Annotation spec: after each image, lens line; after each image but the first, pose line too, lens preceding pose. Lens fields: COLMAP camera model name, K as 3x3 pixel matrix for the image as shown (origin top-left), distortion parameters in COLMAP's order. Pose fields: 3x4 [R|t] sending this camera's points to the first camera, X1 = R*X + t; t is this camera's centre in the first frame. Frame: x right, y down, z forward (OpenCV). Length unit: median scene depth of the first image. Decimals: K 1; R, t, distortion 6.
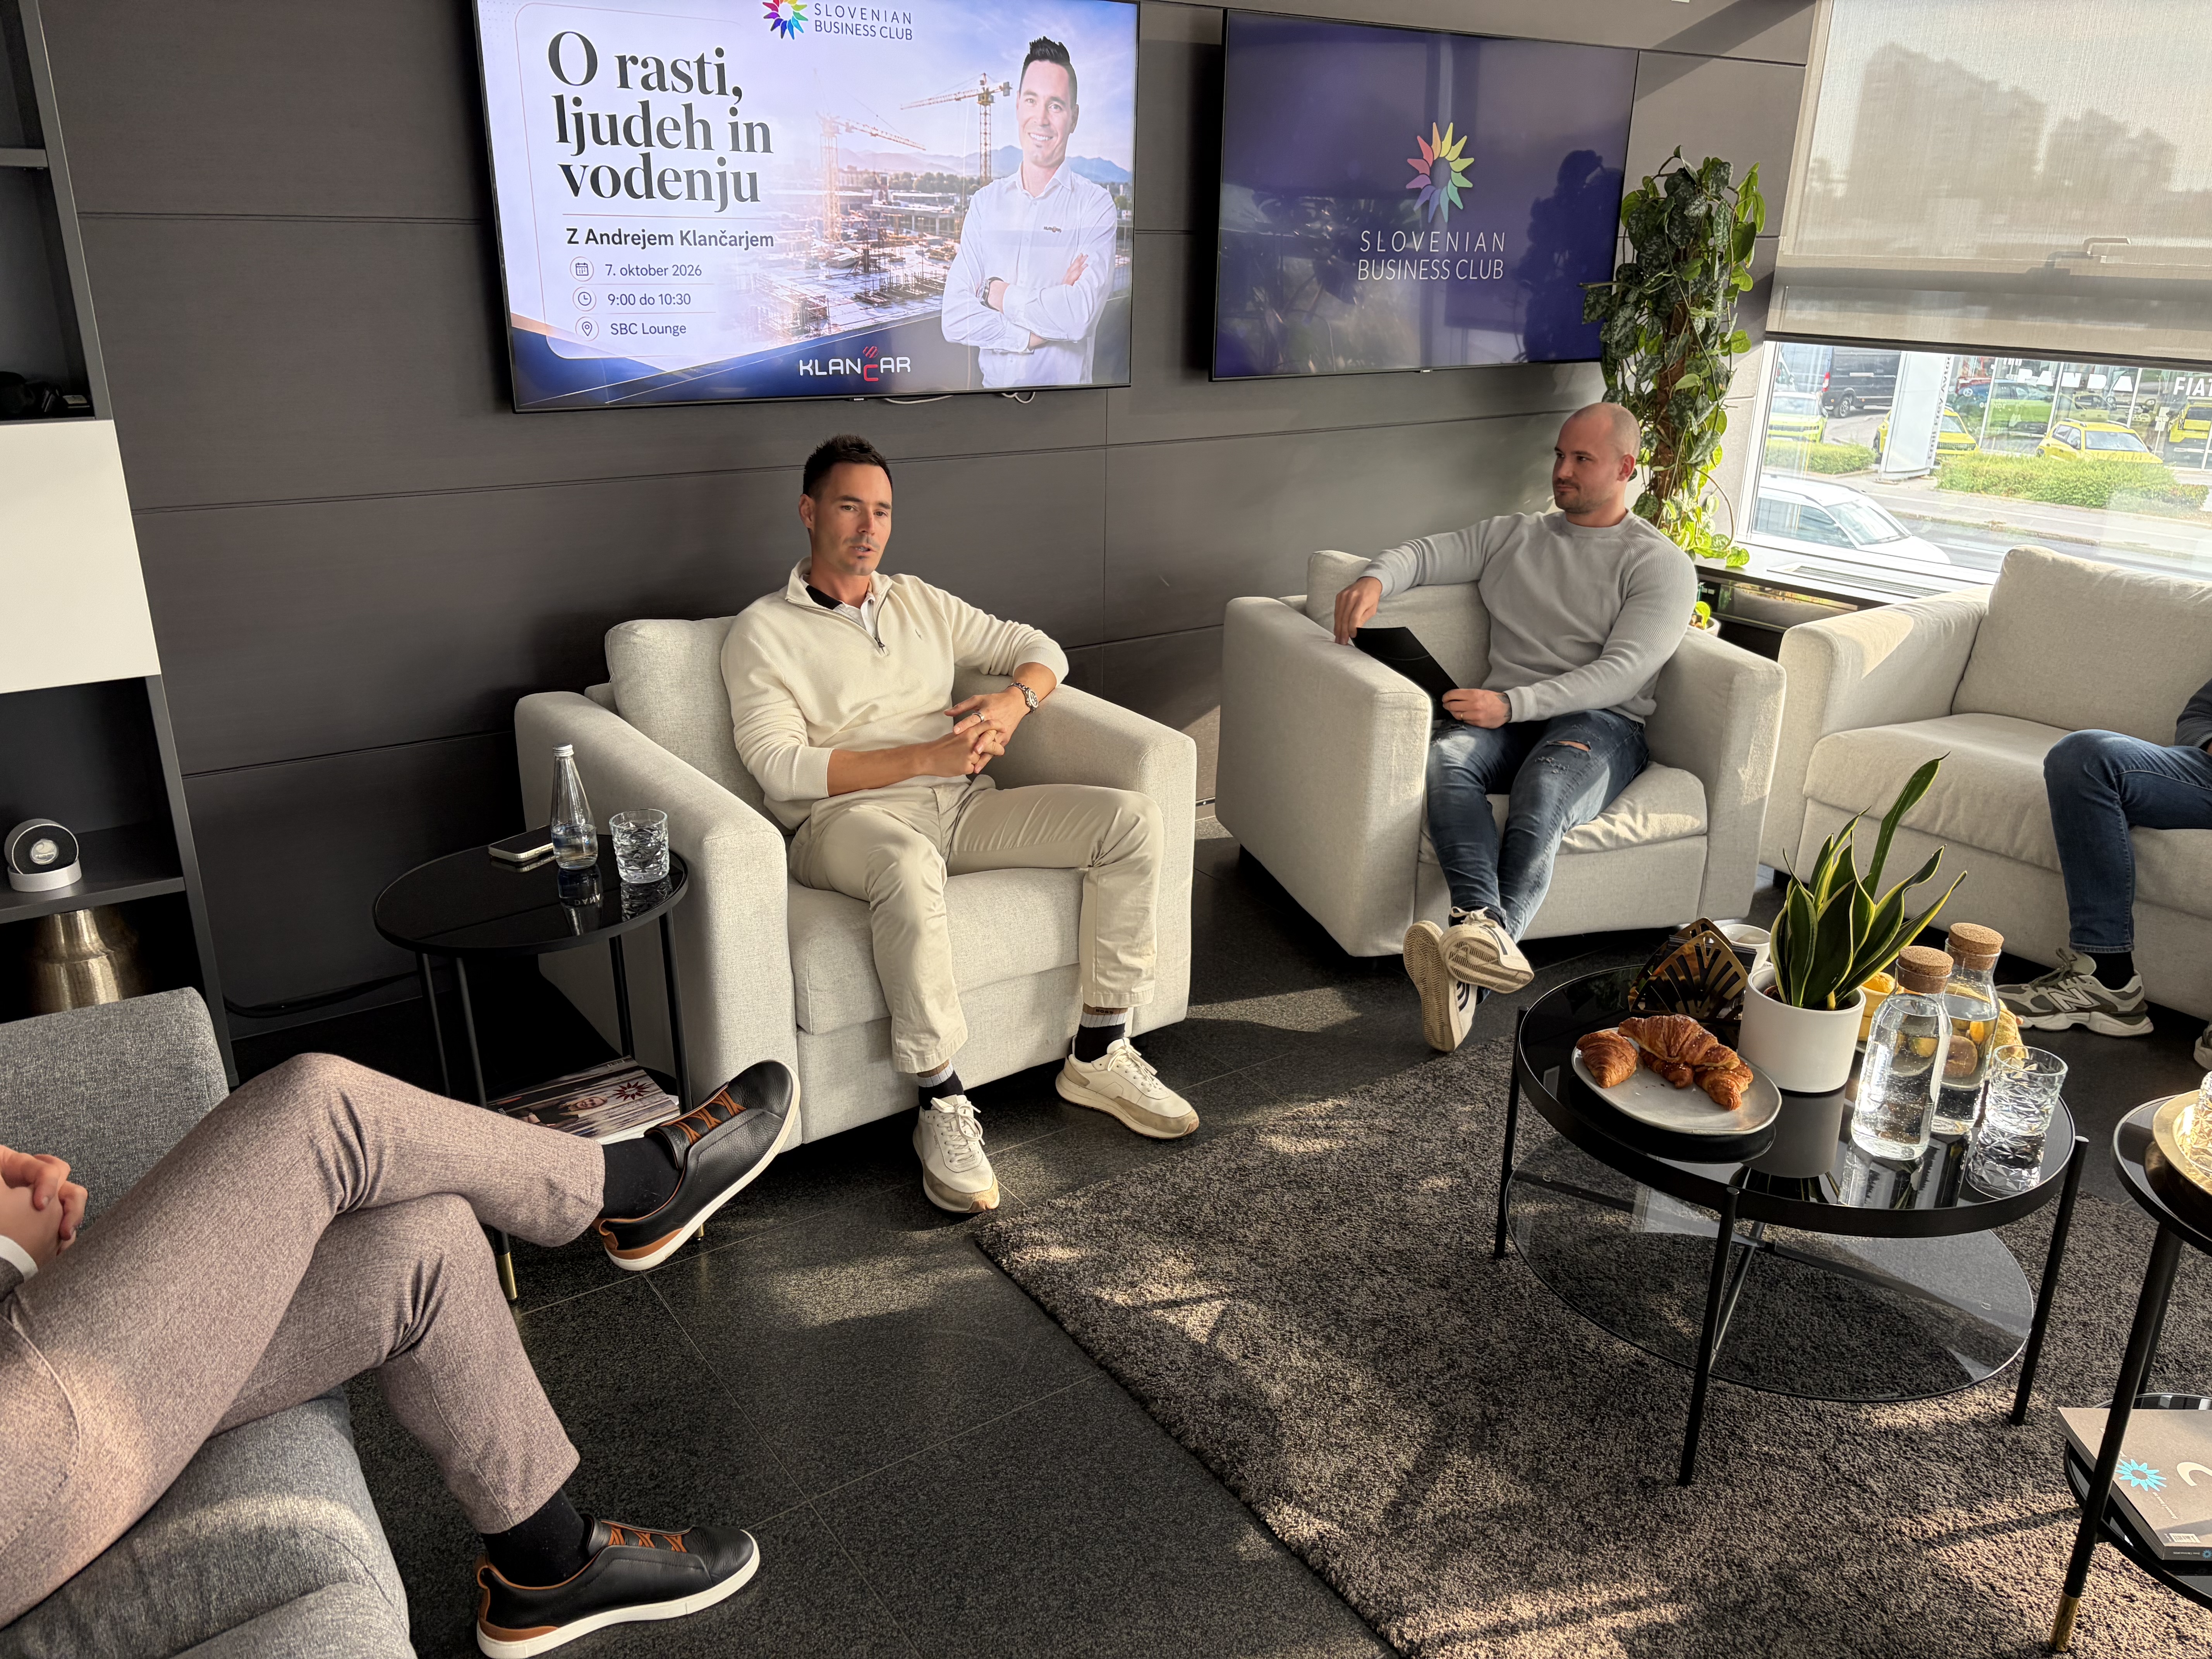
lens RADIAL K [[1664.3, 0, 1098.8], [0, 1664.3, 795.5], [0, 0, 1]] dist [0.009027, -0.003141]
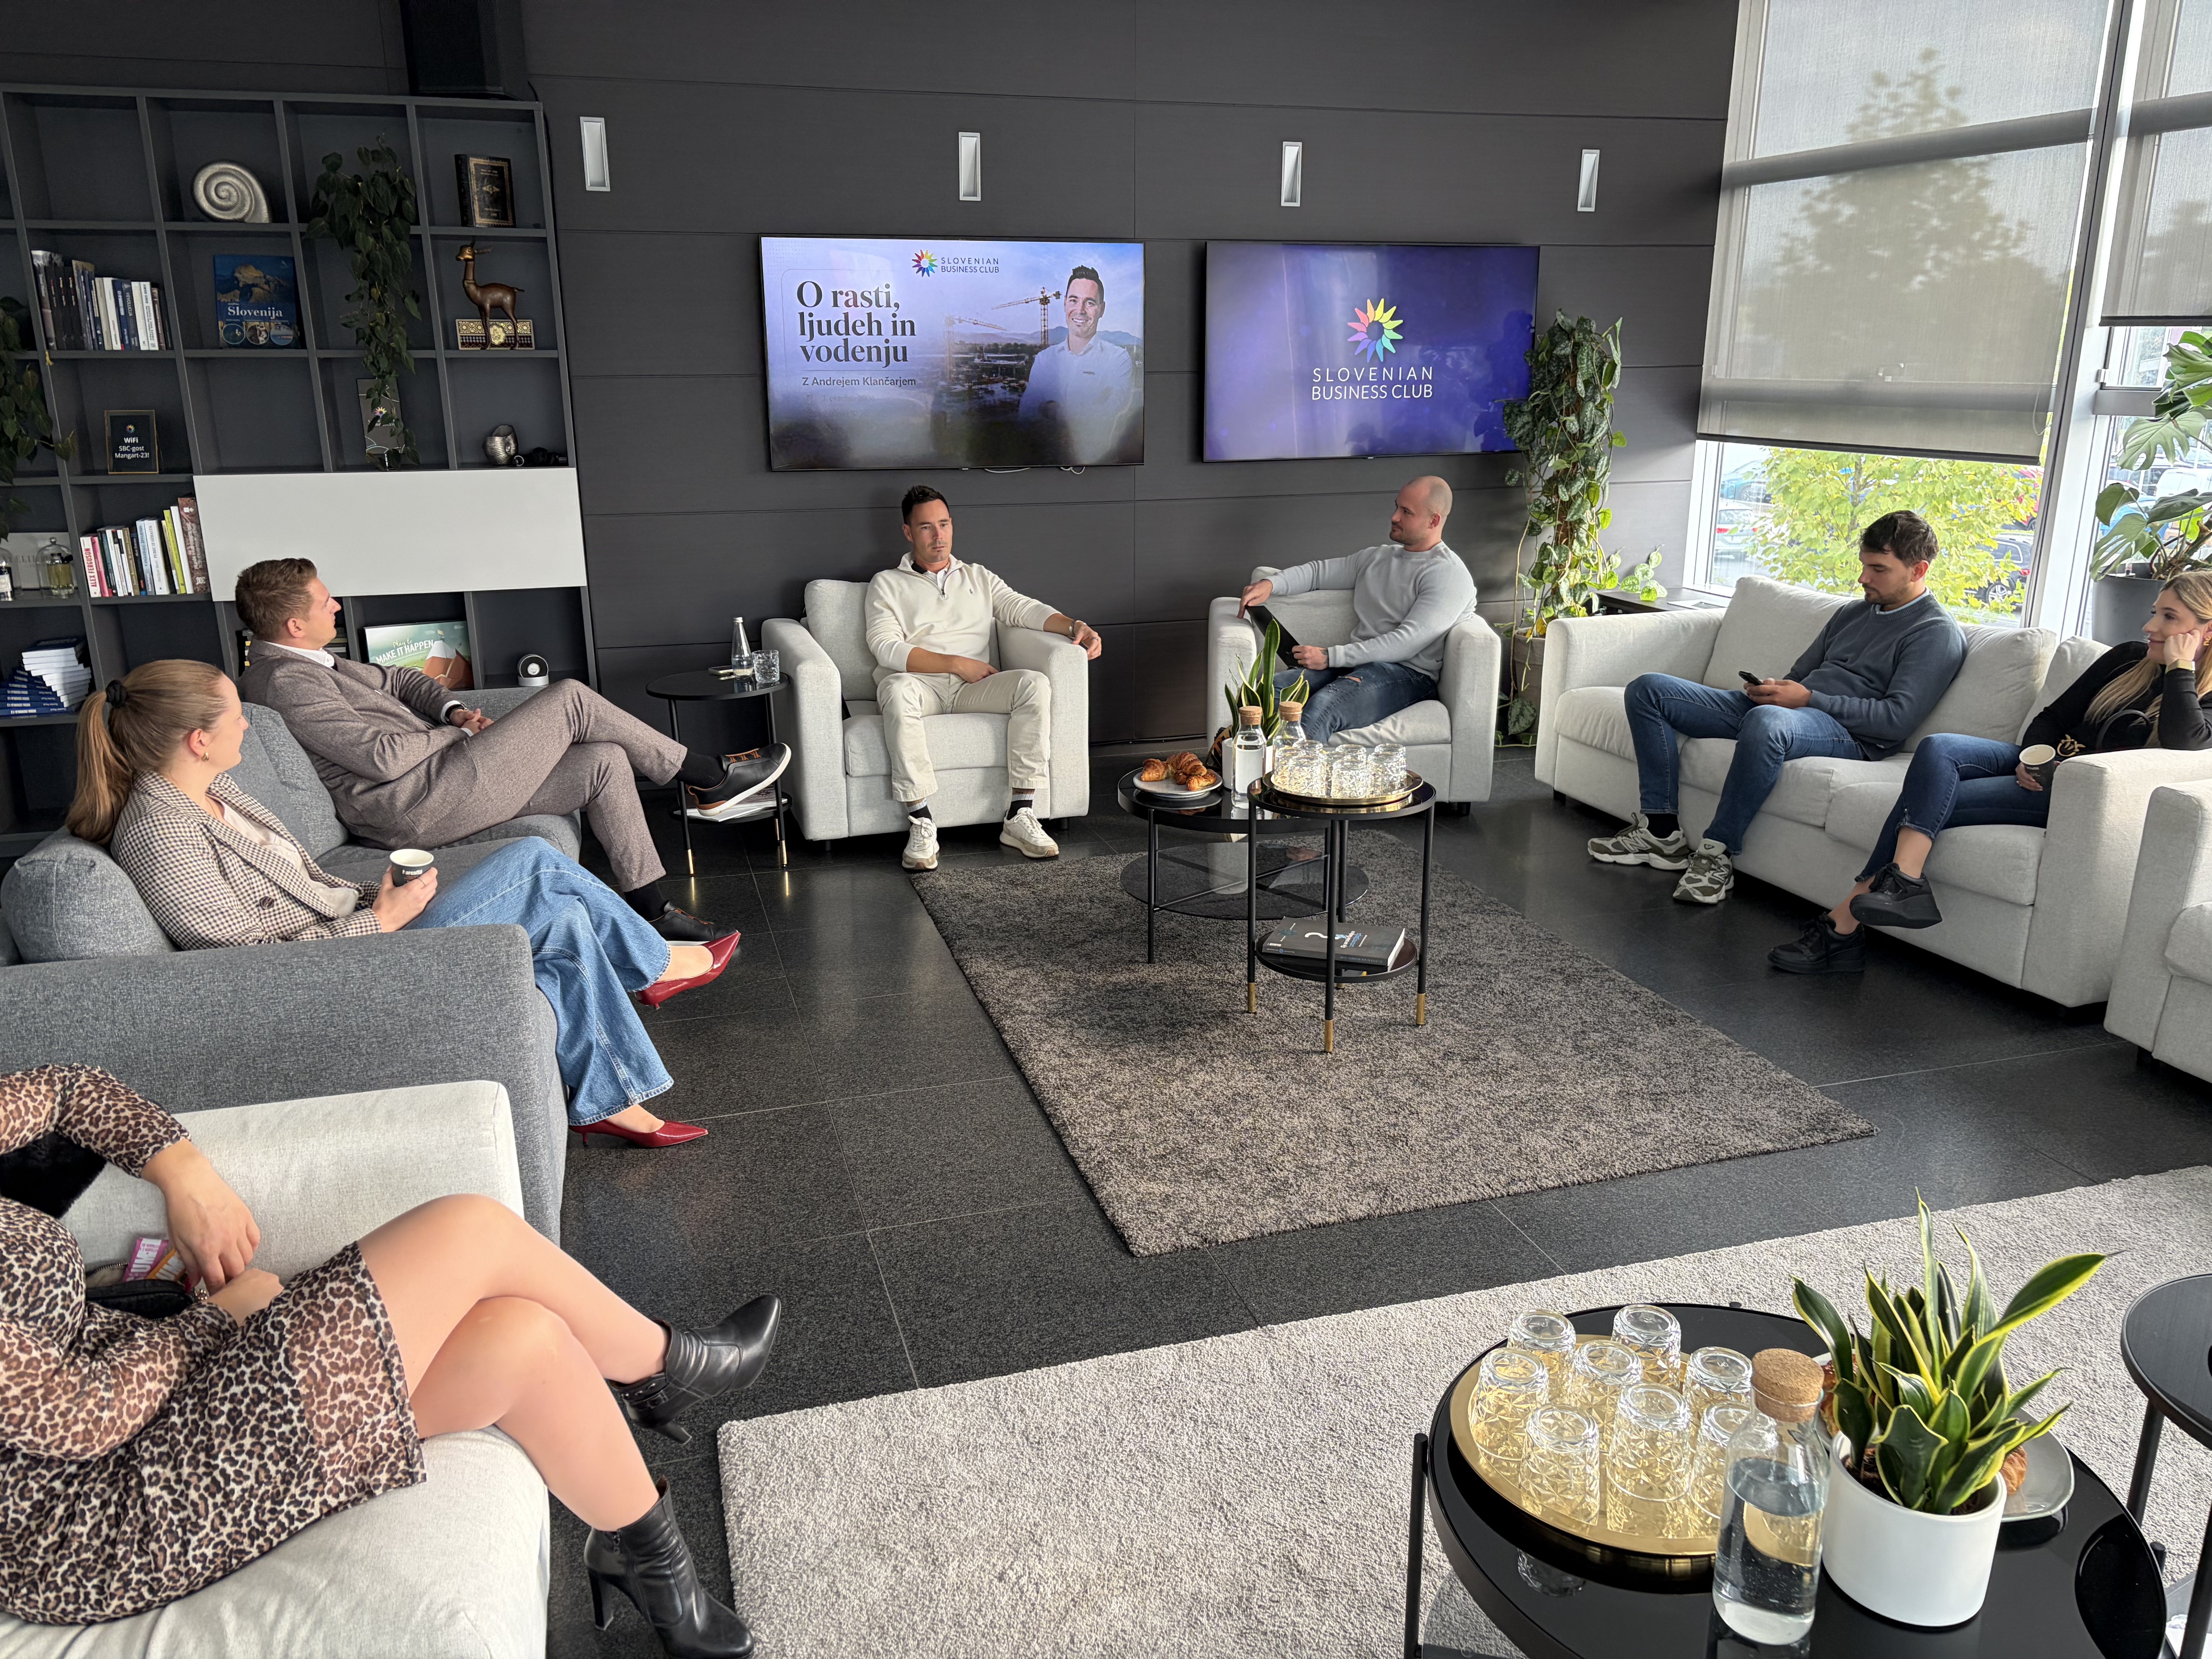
lens RADIAL K [[1664.3, 0, 1098.8], [0, 1664.3, 795.5], [0, 0, 1]] dist [0.009027, -0.003141]
pose [[0.948697, 0.060644, -0.310315, 0.597719], [-0.082769, 0.994843, -0.058622, 0.213583], [0.305160, 0.081299, 0.948825, -0.650160]]
